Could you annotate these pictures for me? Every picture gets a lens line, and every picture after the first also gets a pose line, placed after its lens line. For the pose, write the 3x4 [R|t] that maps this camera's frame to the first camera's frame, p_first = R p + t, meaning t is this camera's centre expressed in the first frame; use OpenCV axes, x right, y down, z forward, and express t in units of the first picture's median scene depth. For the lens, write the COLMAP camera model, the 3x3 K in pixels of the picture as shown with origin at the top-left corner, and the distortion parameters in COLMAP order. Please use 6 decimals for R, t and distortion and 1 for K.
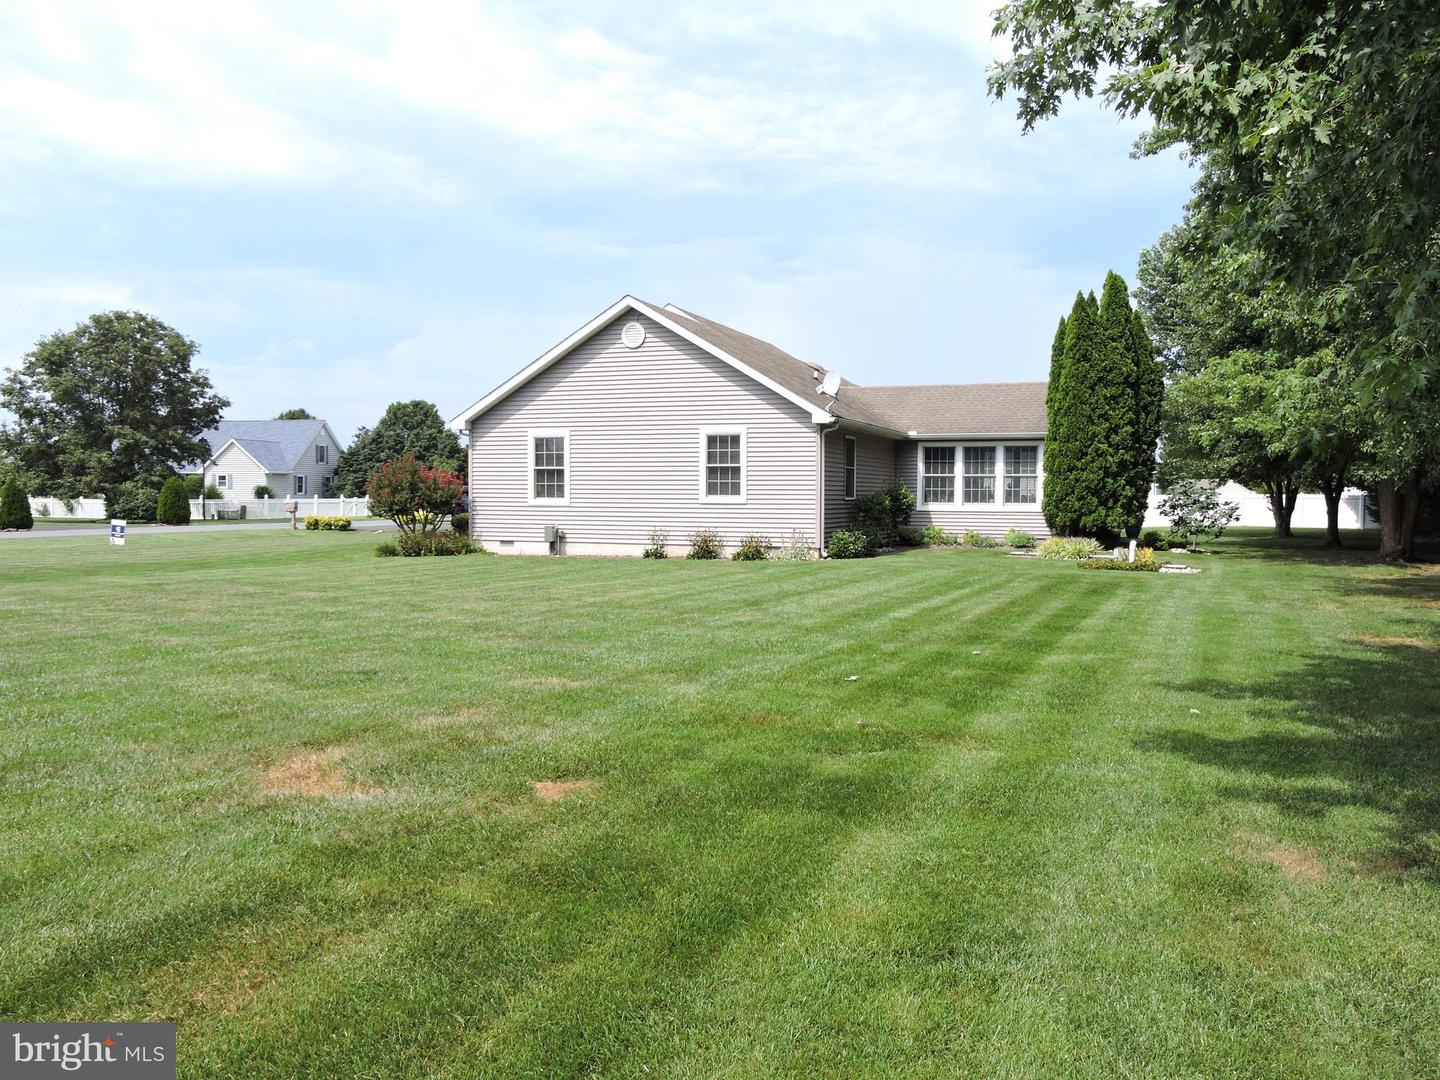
lens RADIAL K [[1051.5, 0, 742.8], [0, 1051.5, 541.1], [0, 0, 1]] dist [0.045120, -0.064620]
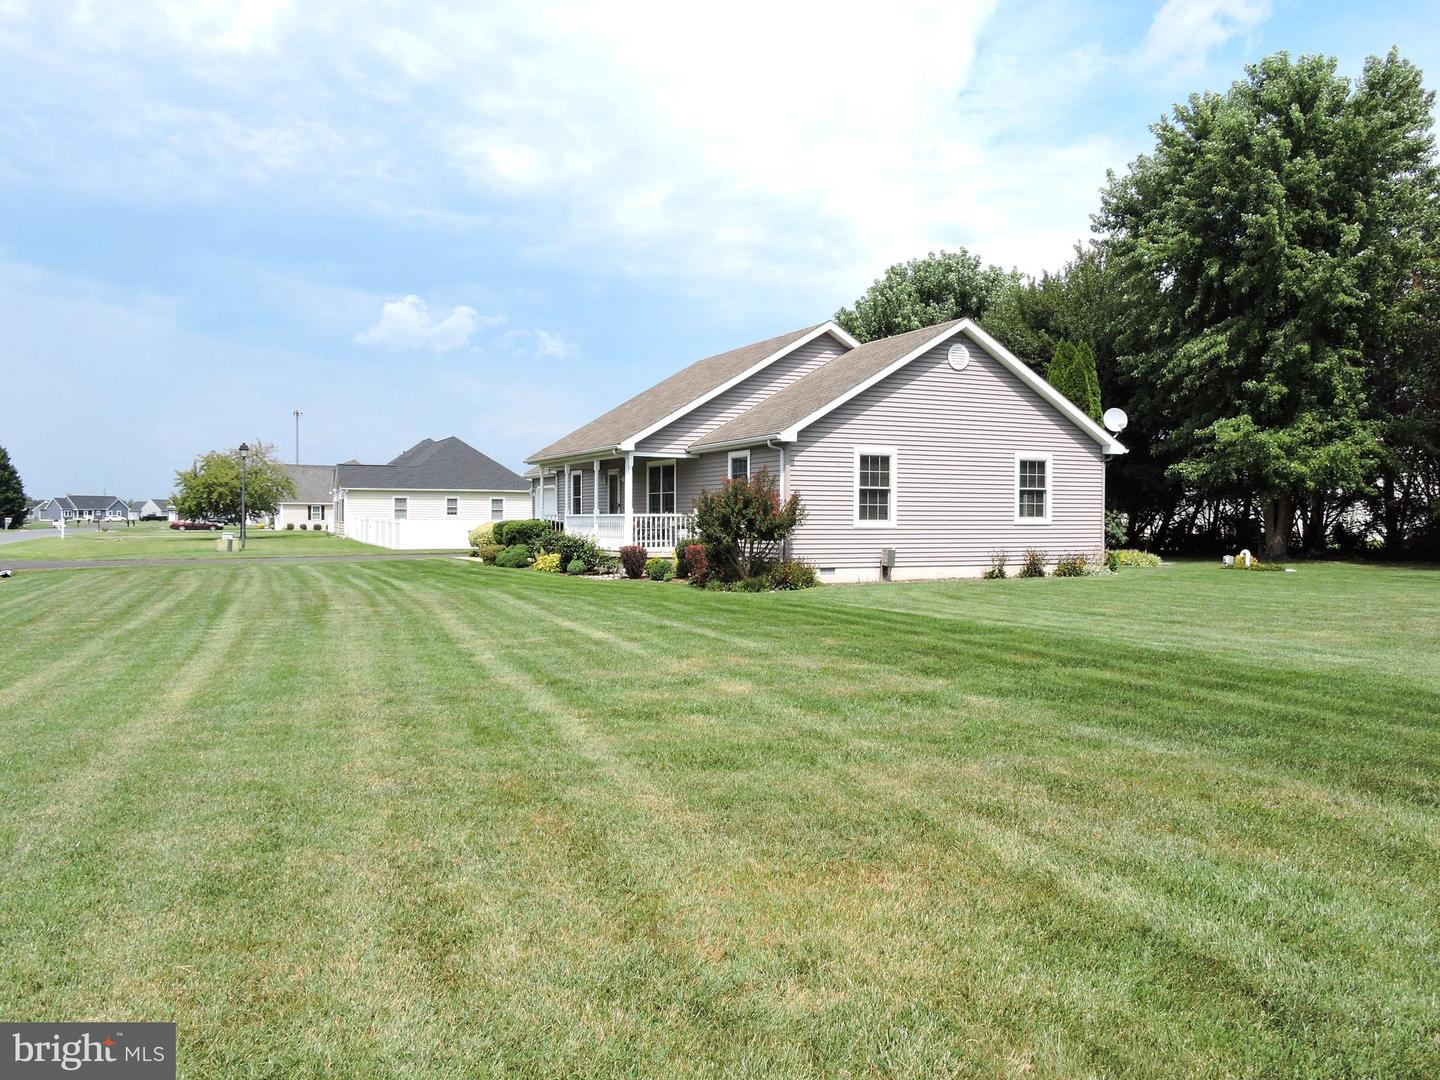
lens RADIAL K [[1066.2, 0, 768.2], [0, 1066.2, 538.6], [0, 0, 1]] dist [-0.009902, 0.000793]
pose [[0.700392, -0.017060, 0.713555, -0.928292], [0.032133, 0.999454, -0.007645, -0.020467], [-0.713035, 0.028283, 0.700558, 0.410319]]
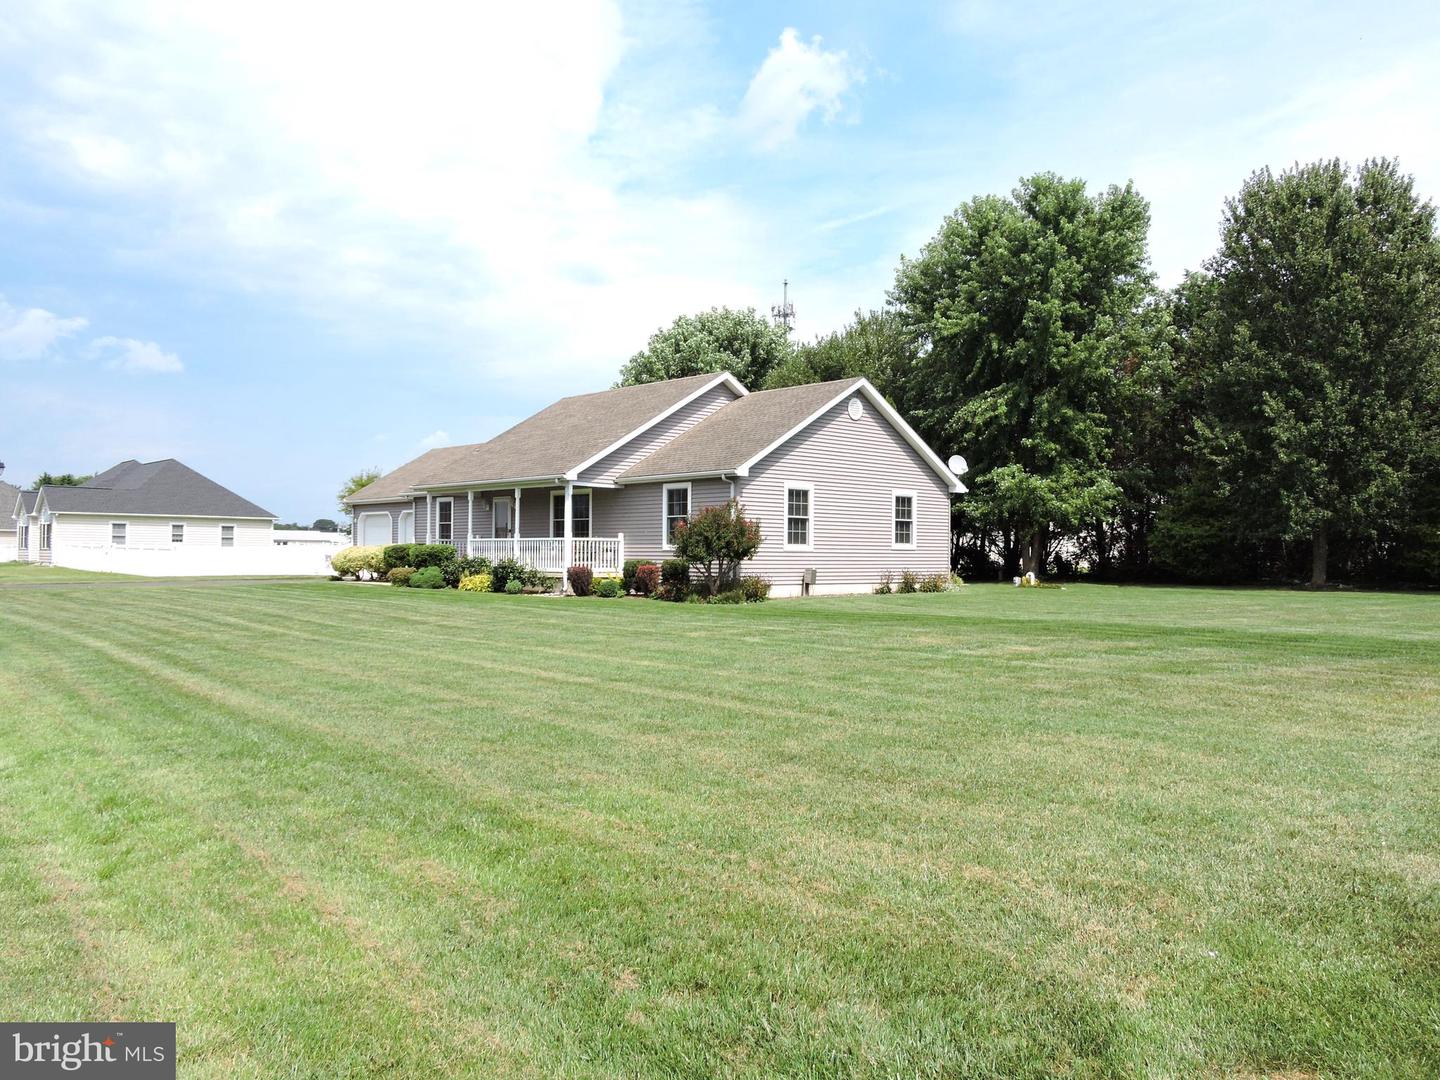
lens RADIAL K [[1051.5, 0, 742.8], [0, 1051.5, 541.1], [0, 0, 1]] dist [0.045120, -0.064620]
pose [[0.455878, 0.009474, 0.889992, -1.194036], [0.033292, 0.999062, -0.027688, -0.015868], [-0.889419, 0.042252, 0.455135, 0.555614]]
